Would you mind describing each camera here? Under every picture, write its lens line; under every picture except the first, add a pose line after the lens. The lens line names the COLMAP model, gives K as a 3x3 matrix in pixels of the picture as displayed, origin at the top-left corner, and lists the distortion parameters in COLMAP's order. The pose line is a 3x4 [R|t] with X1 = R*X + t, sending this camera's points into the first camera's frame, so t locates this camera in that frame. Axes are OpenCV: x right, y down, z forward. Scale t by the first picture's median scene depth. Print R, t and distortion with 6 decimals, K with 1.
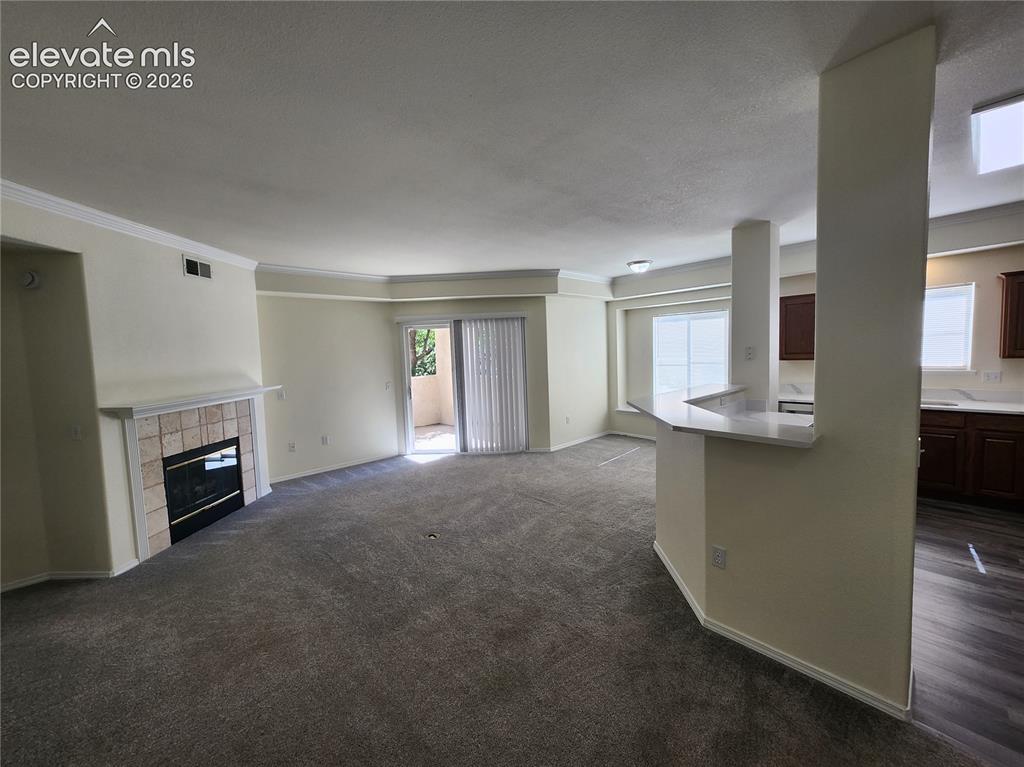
lens RADIAL K [[402.0, 0, 513.9], [0, 402.0, 379.9], [0, 0, 1]] dist [0.001610, 0.000285]
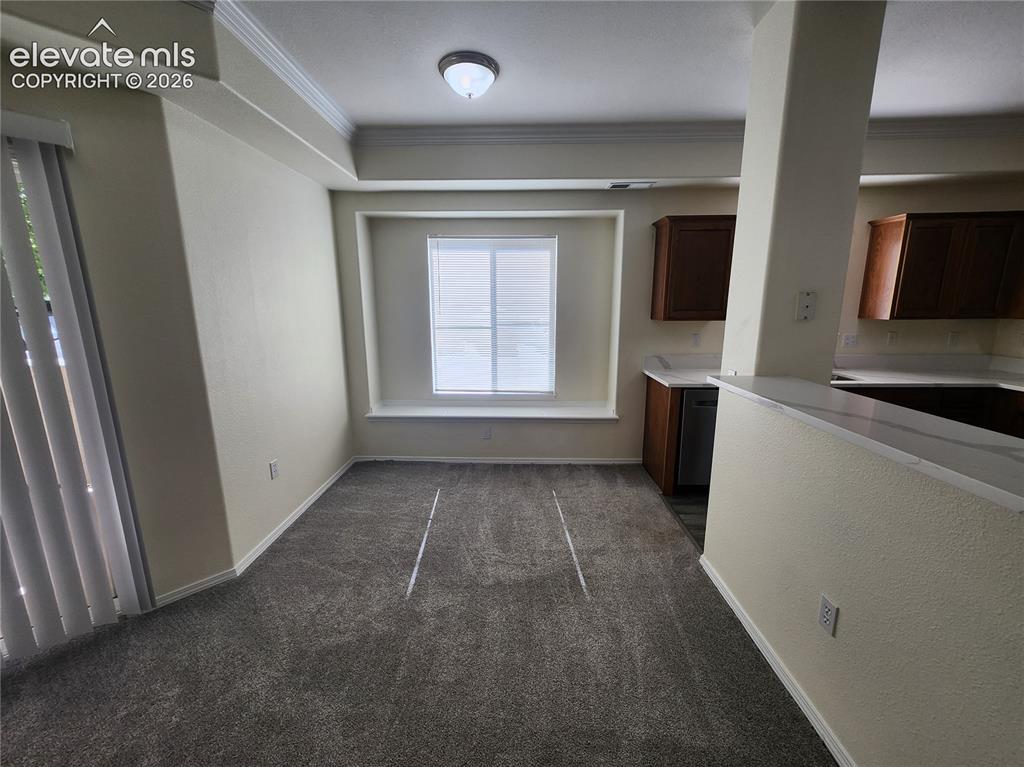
lens RADIAL K [[402.0, 0, 513.9], [0, 402.0, 379.9], [0, 0, 1]] dist [0.001610, 0.000285]
pose [[0.694076, -0.105033, 0.712198, 0.025131], [0.030564, 0.992707, 0.116615, -0.028320], [-0.719253, -0.059172, 0.692224, 0.557452]]
